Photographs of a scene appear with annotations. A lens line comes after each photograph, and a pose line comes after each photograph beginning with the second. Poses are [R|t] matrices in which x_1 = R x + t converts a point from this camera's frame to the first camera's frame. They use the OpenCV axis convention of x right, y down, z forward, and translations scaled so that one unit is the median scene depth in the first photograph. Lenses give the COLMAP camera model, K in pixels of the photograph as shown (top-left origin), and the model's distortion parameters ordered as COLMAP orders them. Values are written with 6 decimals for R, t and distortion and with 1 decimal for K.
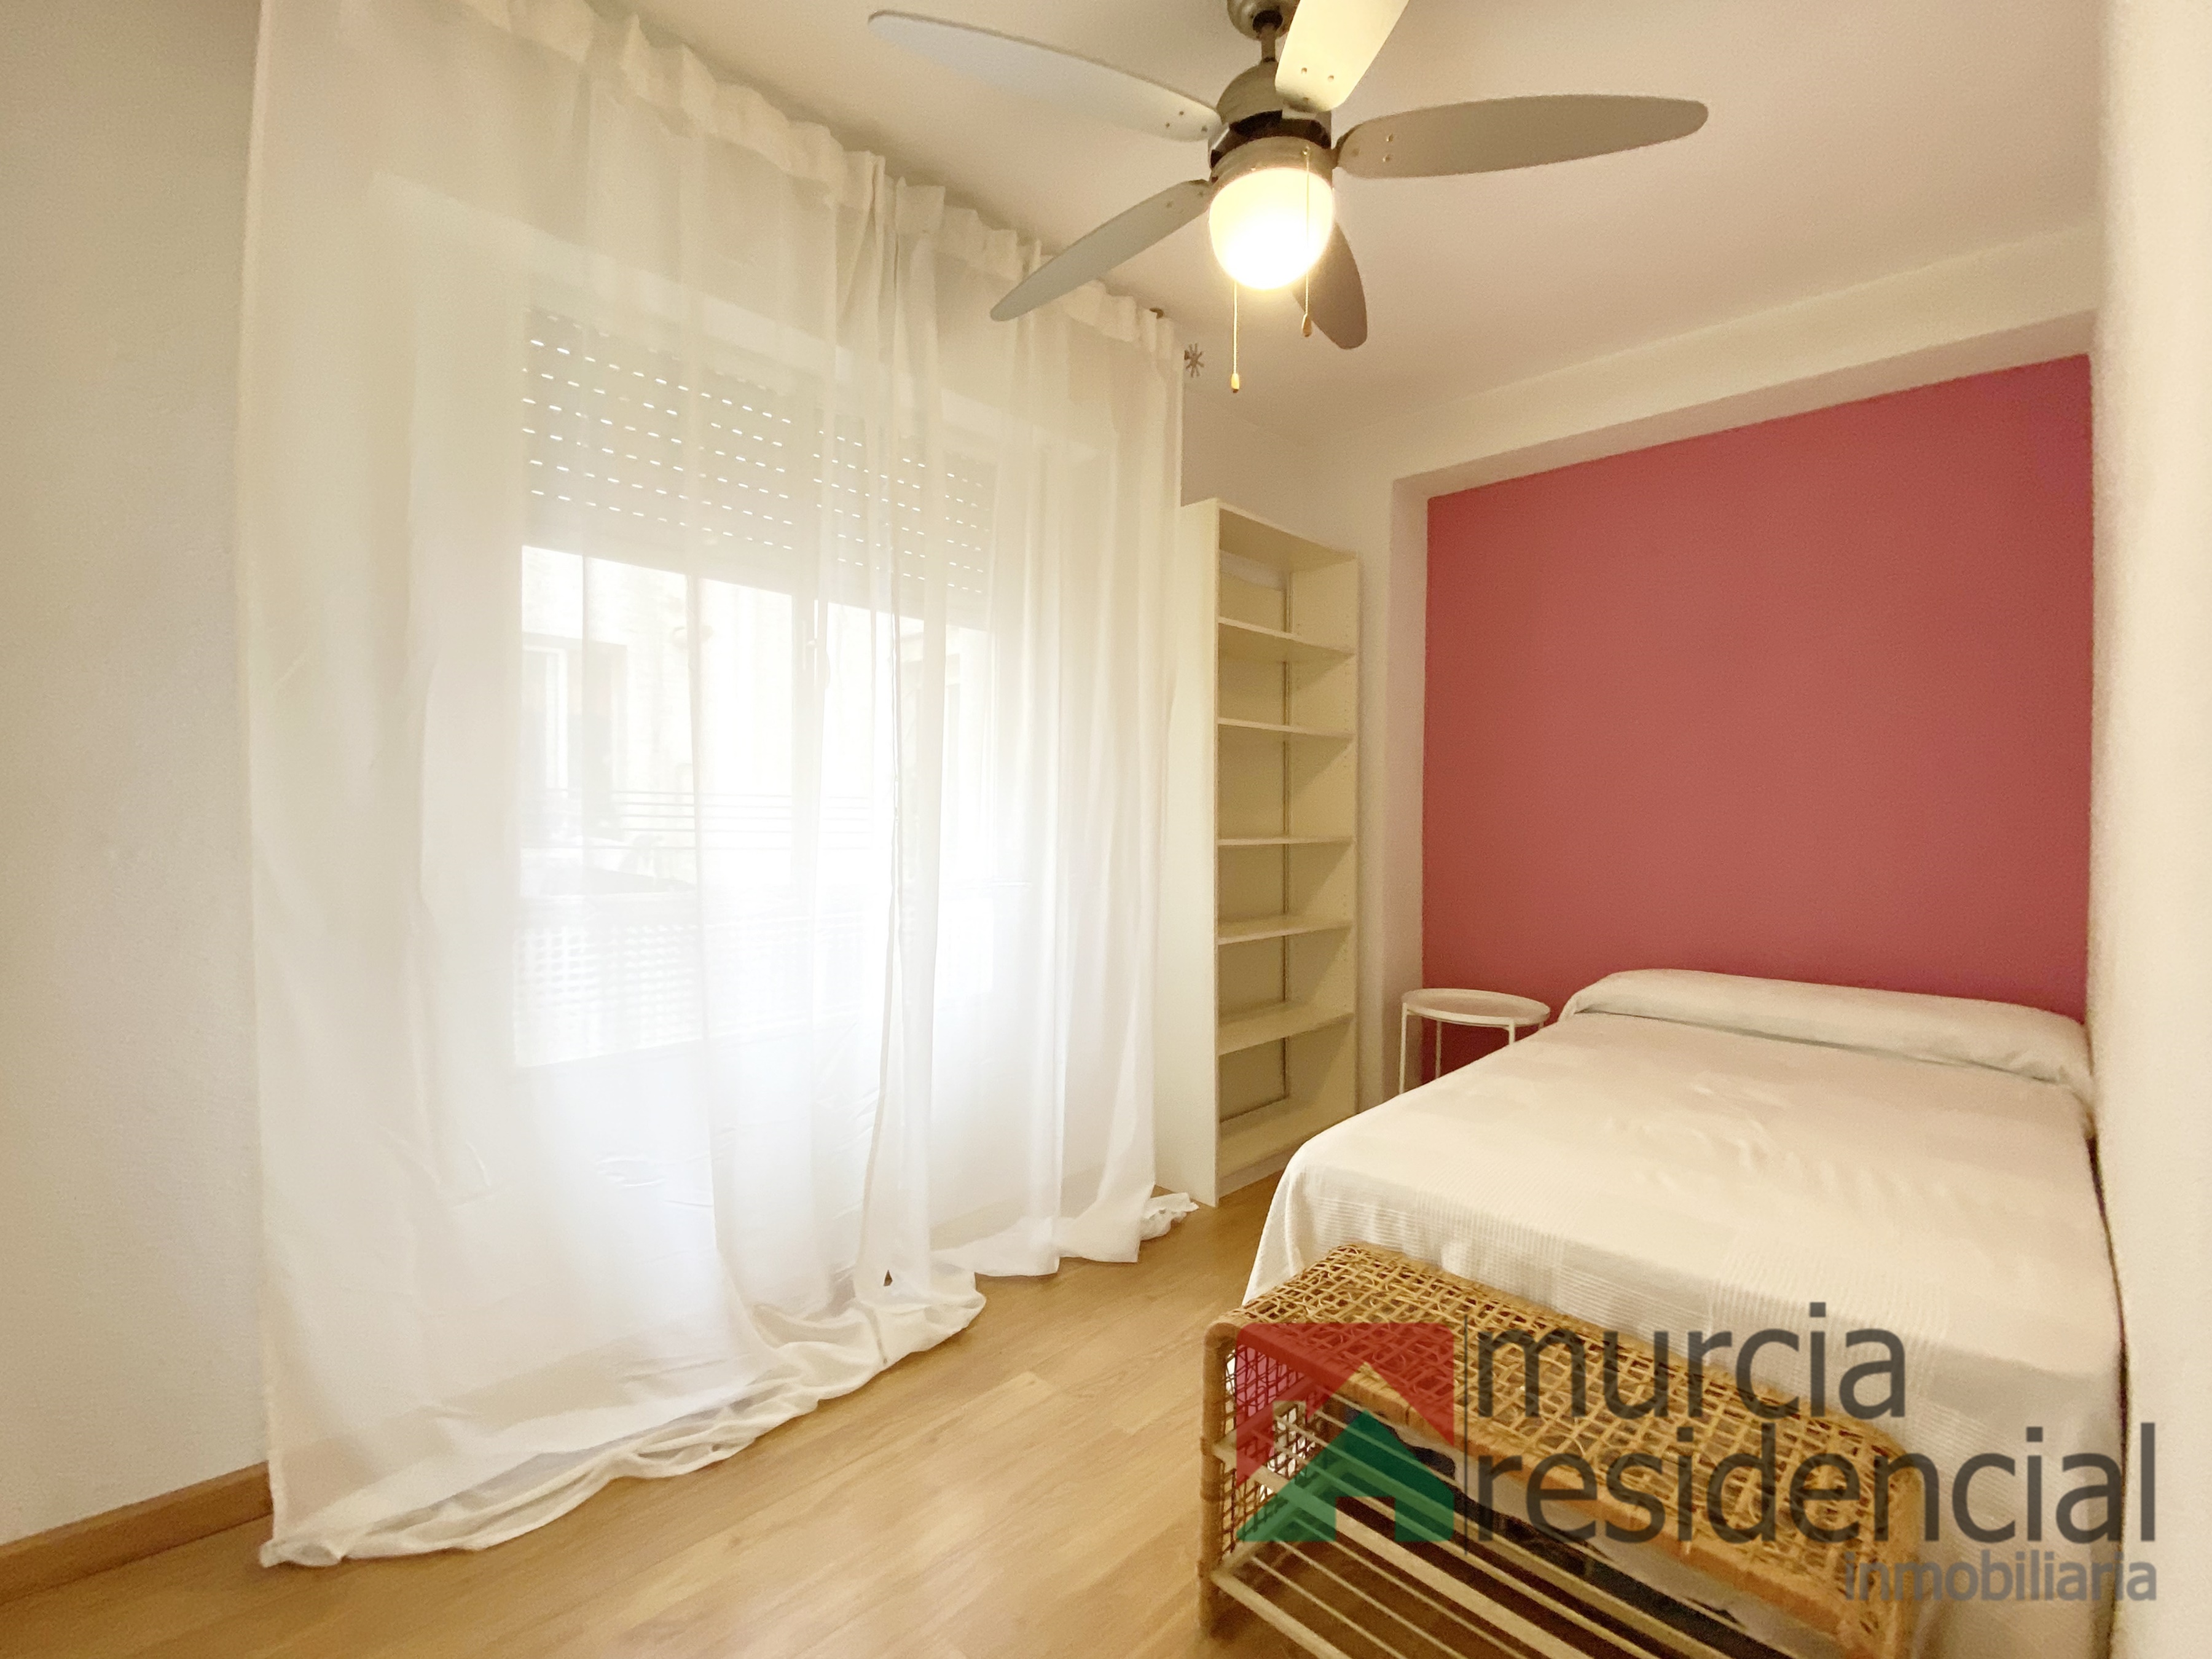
lens RADIAL K [[933.3, 0, 1092.1], [0, 933.3, 822.6], [0, 0, 1]] dist [-0.000093, -0.016078]
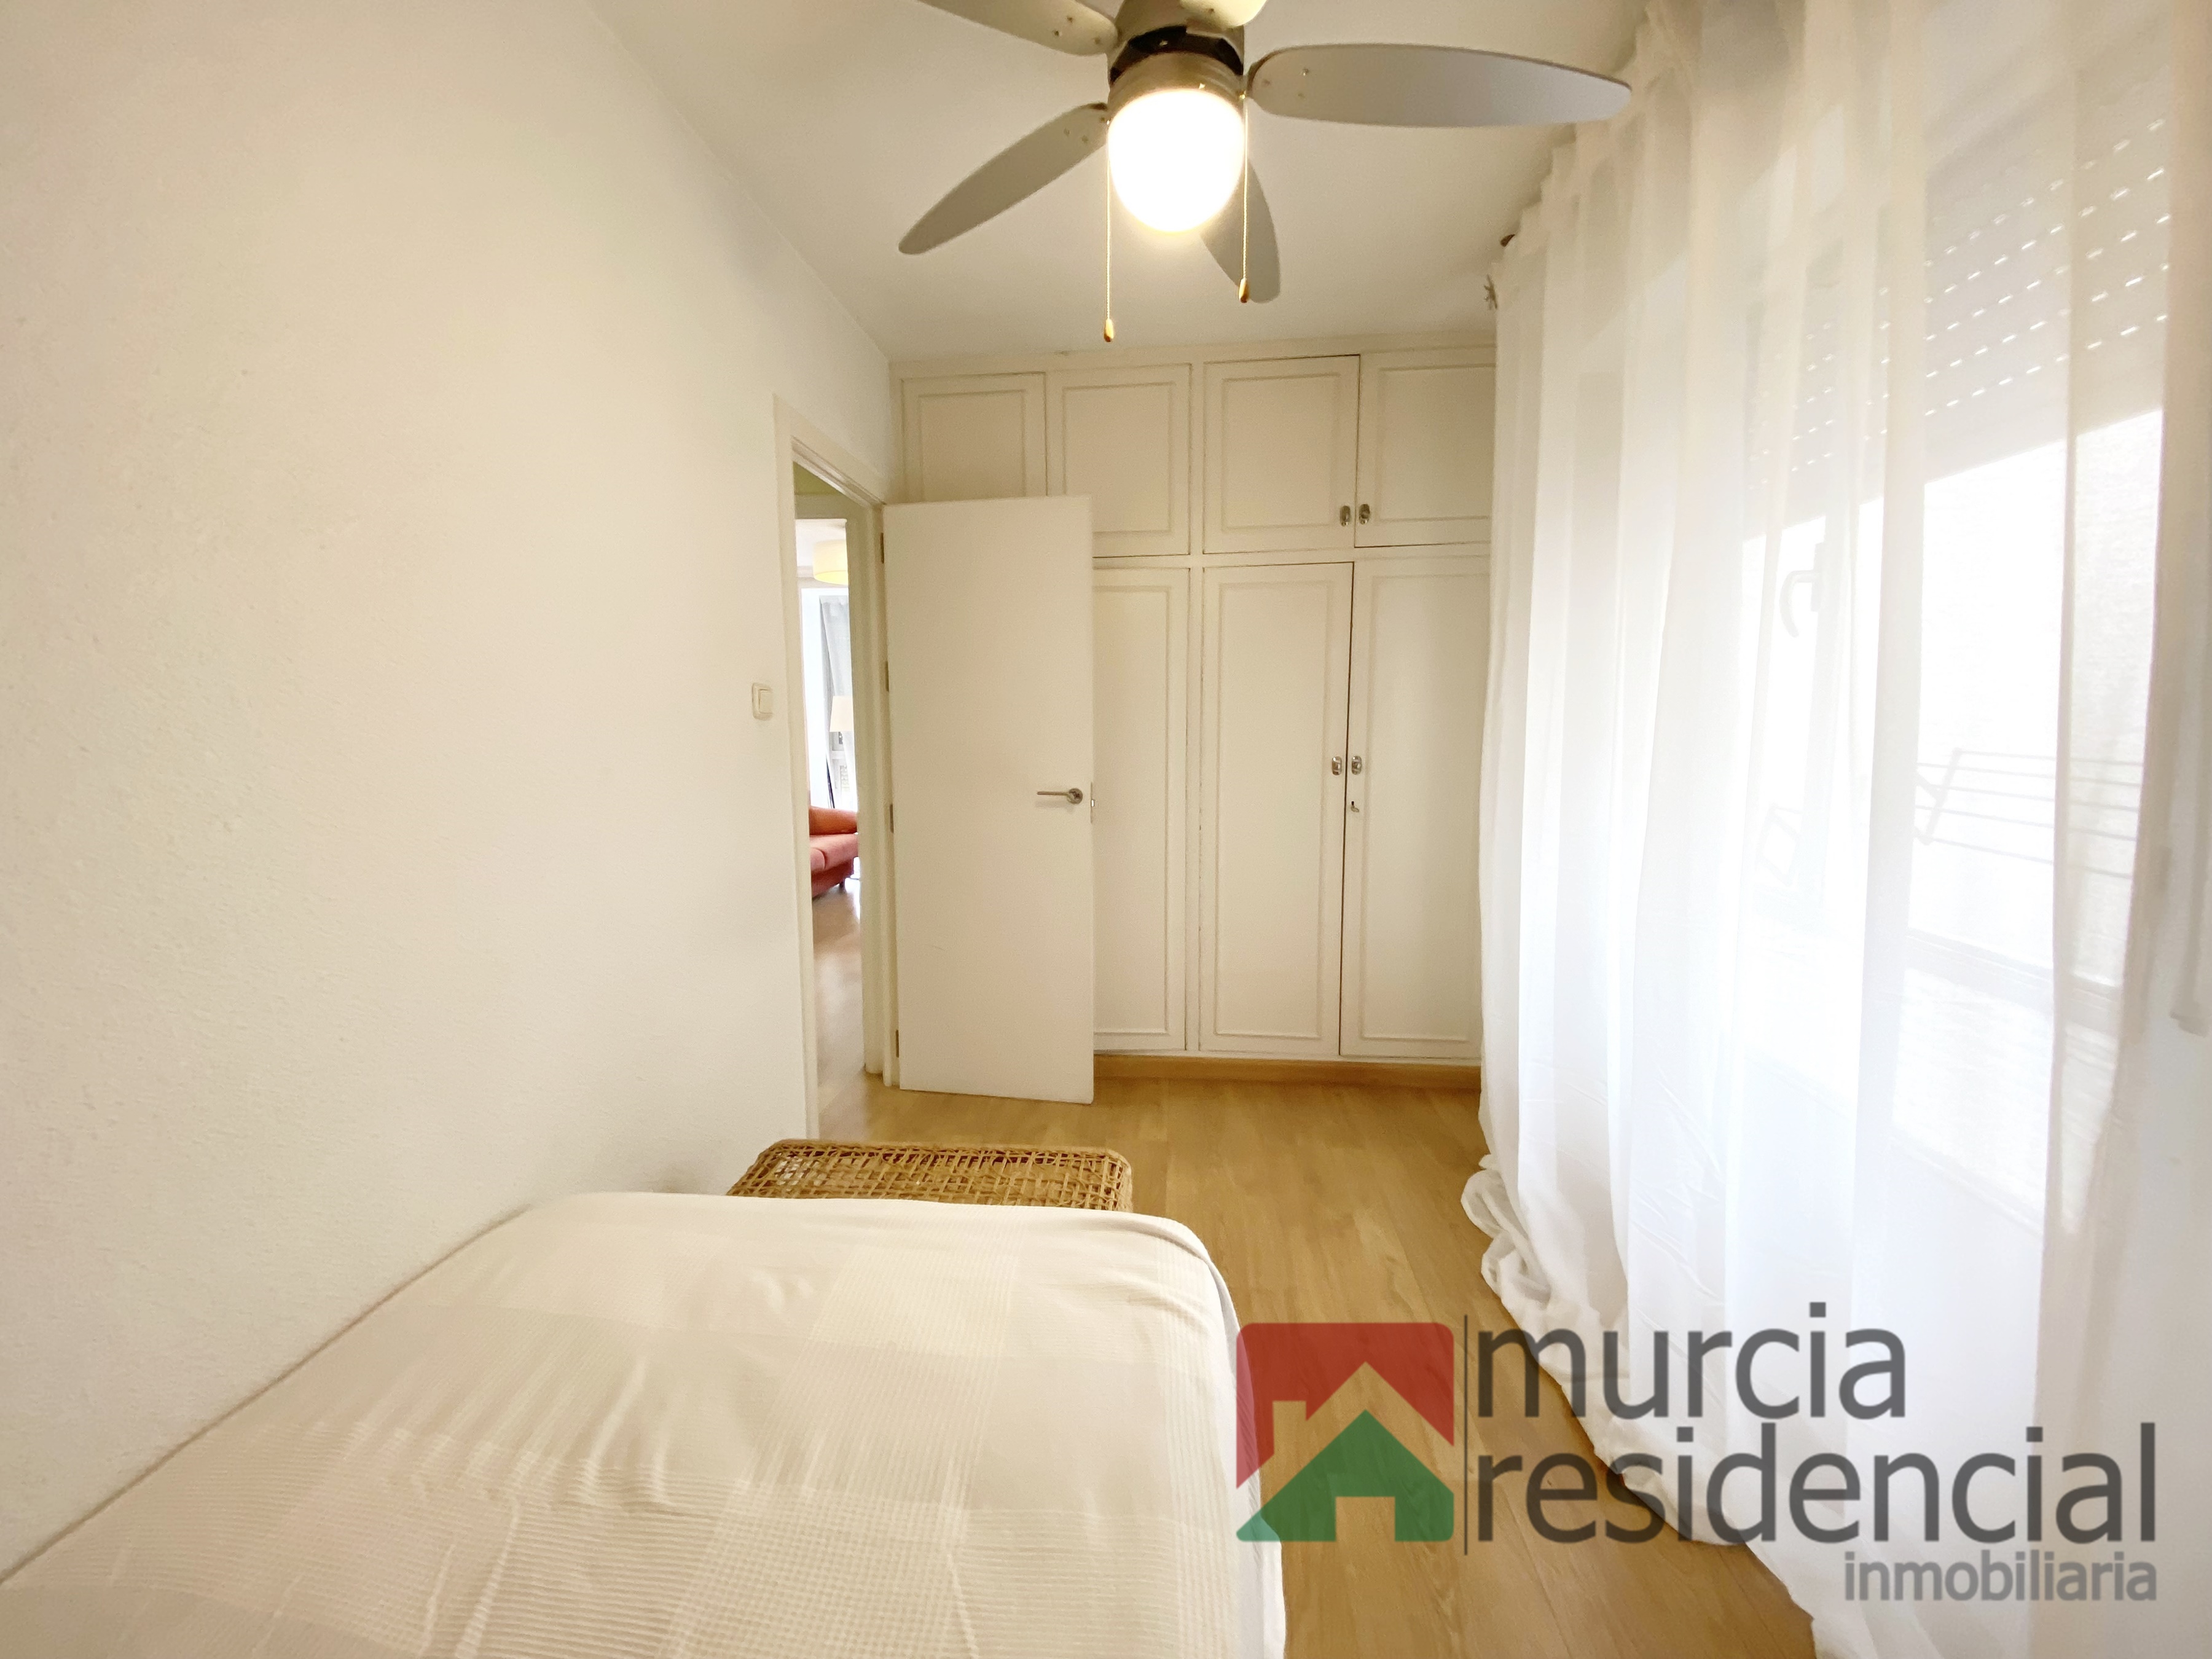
lens RADIAL K [[933.3, 0, 1092.1], [0, 933.3, 822.6], [0, 0, 1]] dist [-0.000093, -0.016078]
pose [[-0.775415, 0.064708, -0.628128, 0.876660], [0.004287, 0.995252, 0.097236, -0.086642], [0.631438, 0.072706, -0.772010, 1.745609]]
